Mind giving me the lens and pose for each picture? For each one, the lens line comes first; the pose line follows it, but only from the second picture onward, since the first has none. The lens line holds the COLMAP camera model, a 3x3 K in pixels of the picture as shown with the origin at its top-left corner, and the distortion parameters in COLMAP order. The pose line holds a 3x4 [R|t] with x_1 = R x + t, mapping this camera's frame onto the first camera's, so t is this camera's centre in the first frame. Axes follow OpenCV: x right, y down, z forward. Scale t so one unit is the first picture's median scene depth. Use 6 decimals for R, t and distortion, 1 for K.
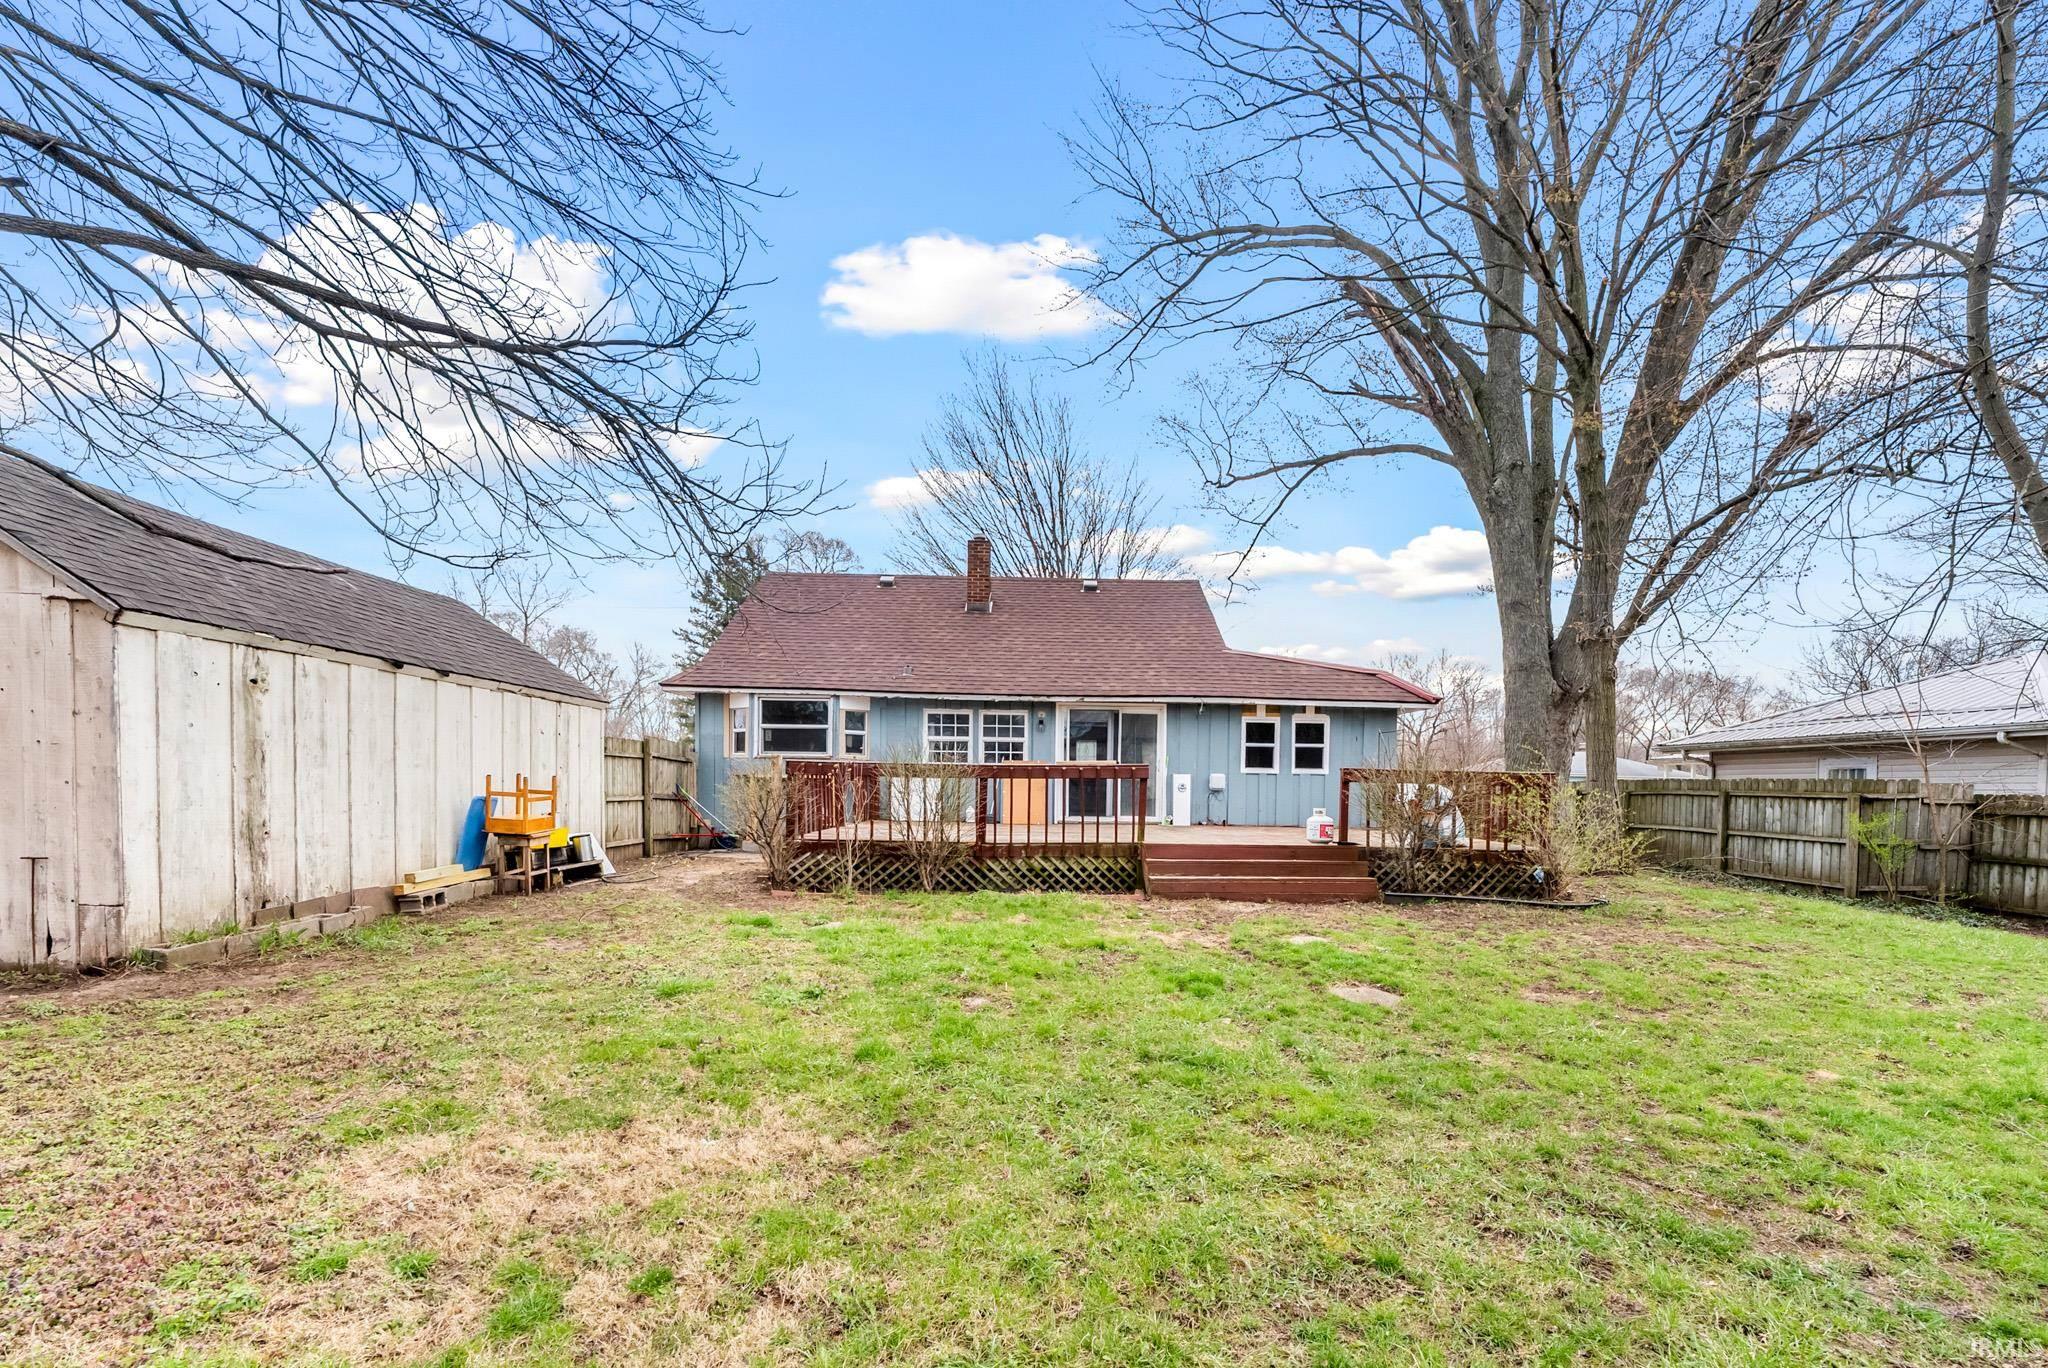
lens RADIAL K [[894.9, 0, 1057.8], [0, 894.9, 810.5], [0, 0, 1]] dist [0.000770, 0.000098]
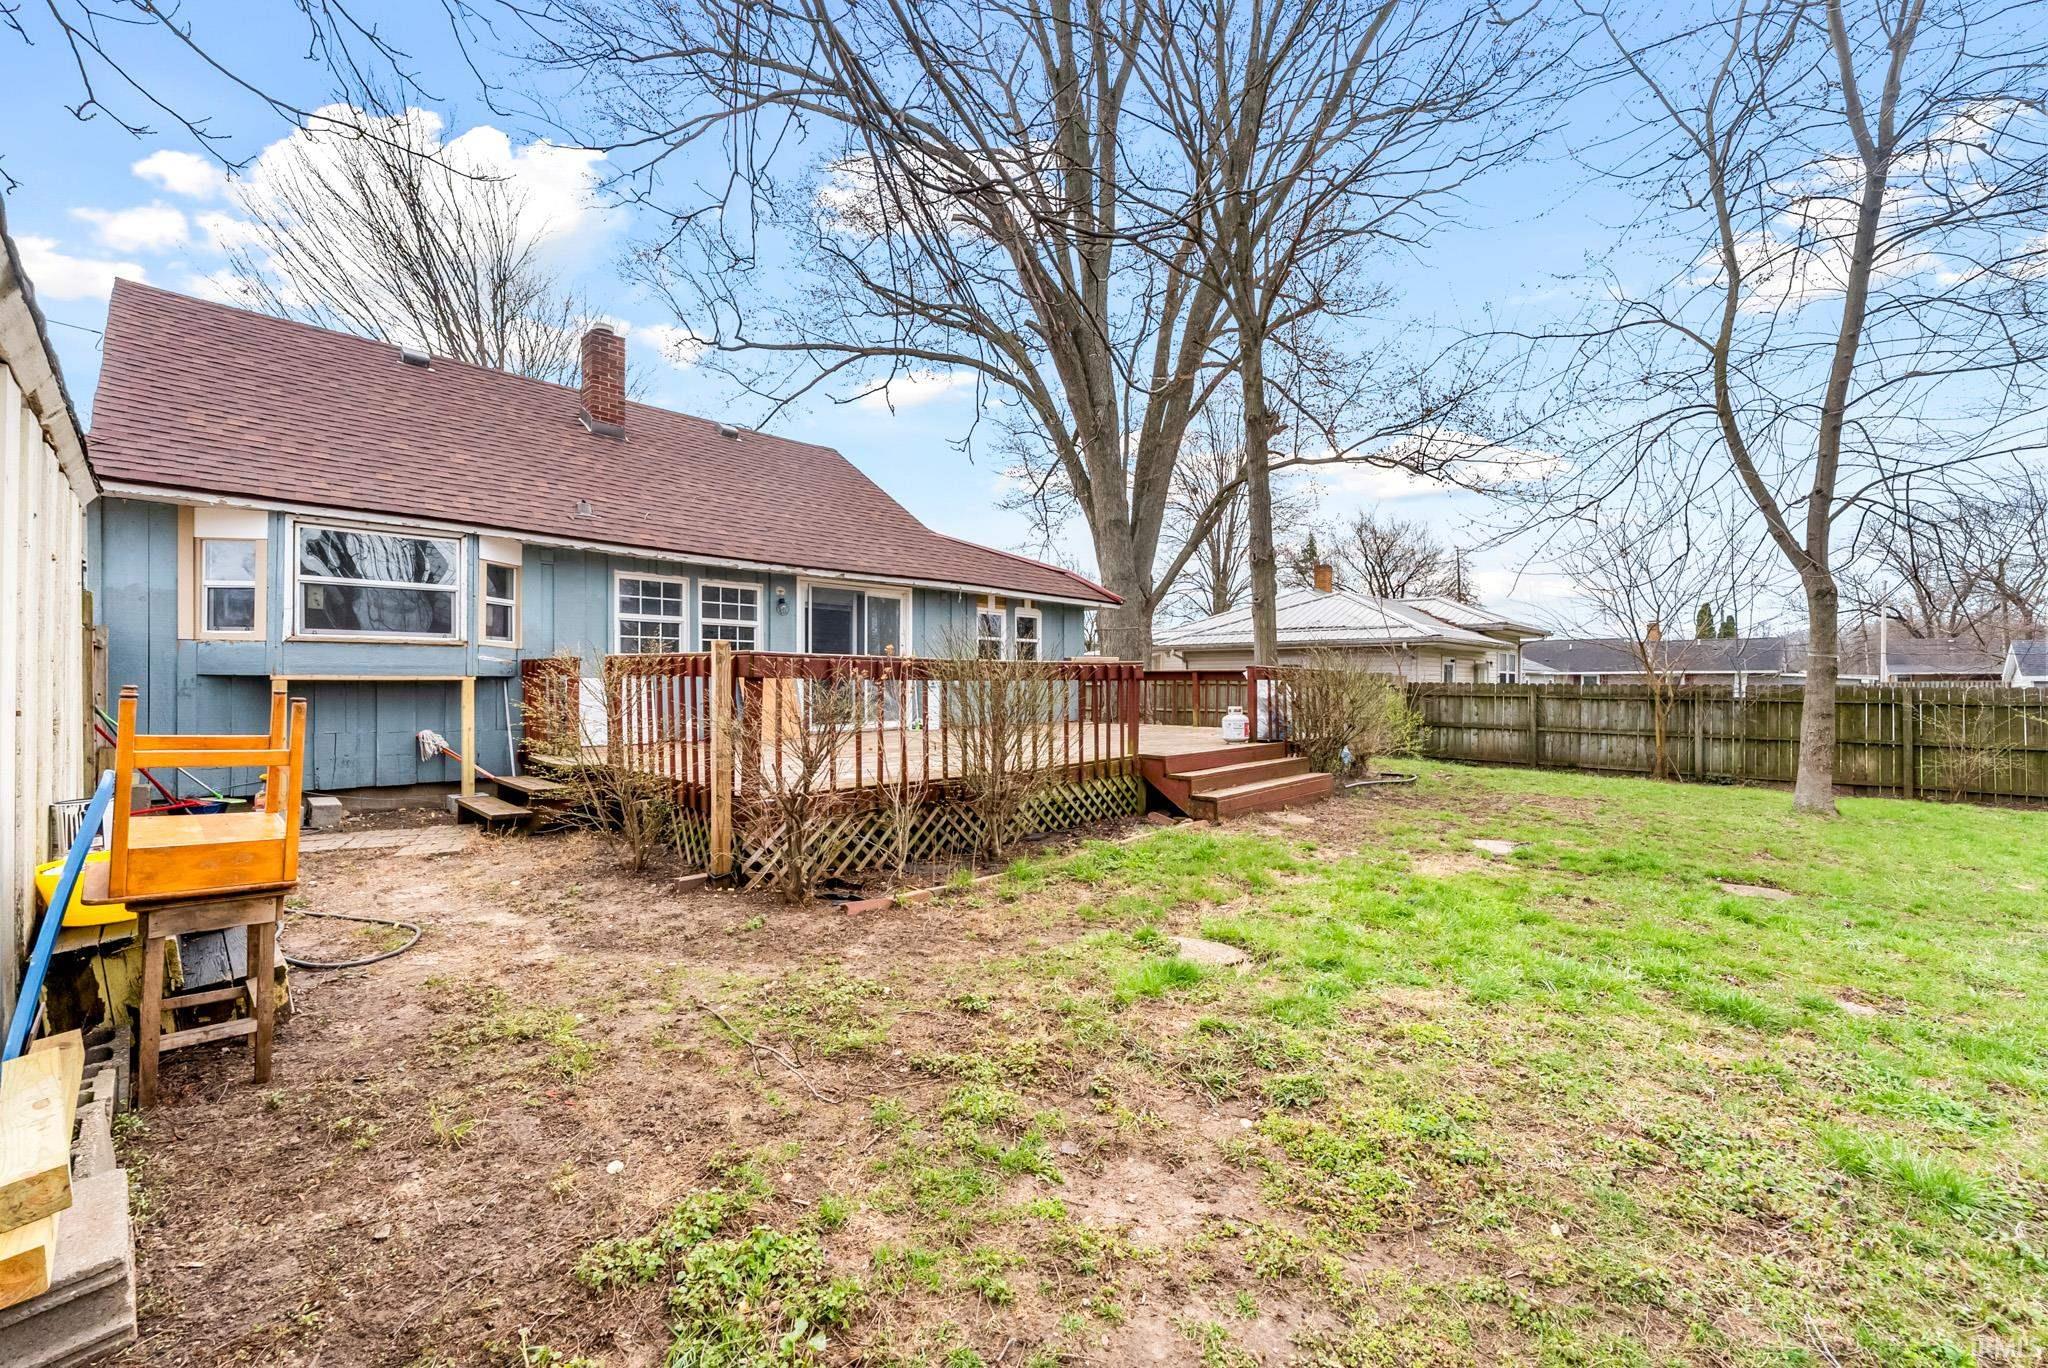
lens RADIAL K [[830.7, 0, 1024.0], [0, 830.7, 684.0], [0, 0, 1]] dist [0.000301, -0.000199]
pose [[0.705537, -0.015298, 0.708508, -0.368964], [0.026939, 0.999623, -0.005242, -0.020172], [-0.708161, 0.022785, 0.705684, 0.366744]]
